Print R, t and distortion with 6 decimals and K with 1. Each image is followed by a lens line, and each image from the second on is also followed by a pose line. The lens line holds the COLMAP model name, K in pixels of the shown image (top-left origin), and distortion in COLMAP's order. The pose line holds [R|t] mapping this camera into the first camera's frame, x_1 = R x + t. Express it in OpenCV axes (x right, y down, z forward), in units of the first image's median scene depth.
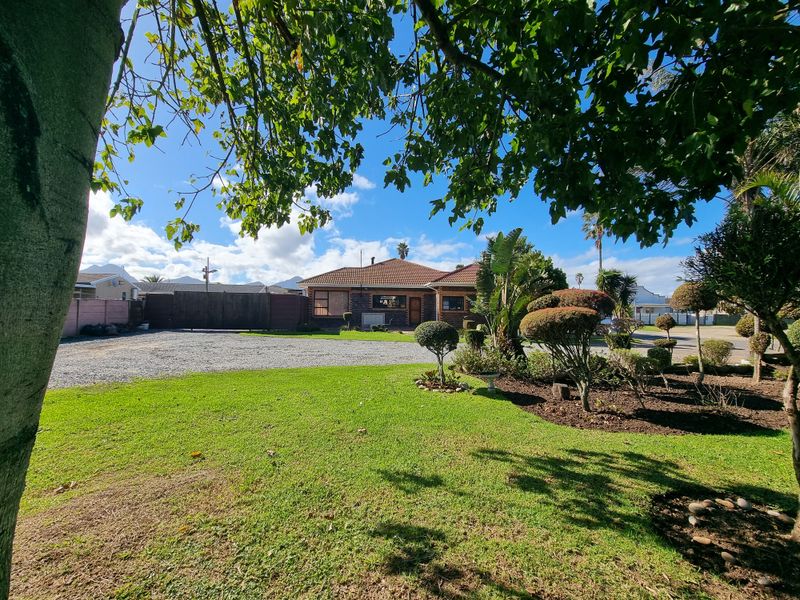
lens RADIAL K [[329.5, 0, 427.5], [0, 329.5, 302.1], [0, 0, 1]] dist [-0.000258, 0.000211]
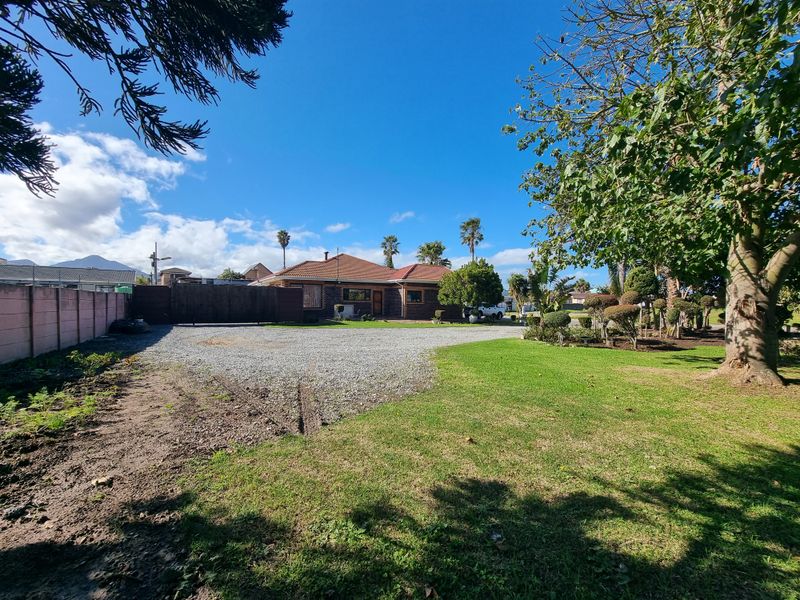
lens RADIAL K [[318.1, 0, 398.2], [0, 318.1, 299.4], [0, 0, 1]] dist [-0.000452, -0.000095]
pose [[0.908088, 0.000914, 0.418779, -0.388222], [-0.012976, 0.999579, 0.025955, -0.012945], [-0.418579, -0.029004, 0.907717, -0.045385]]
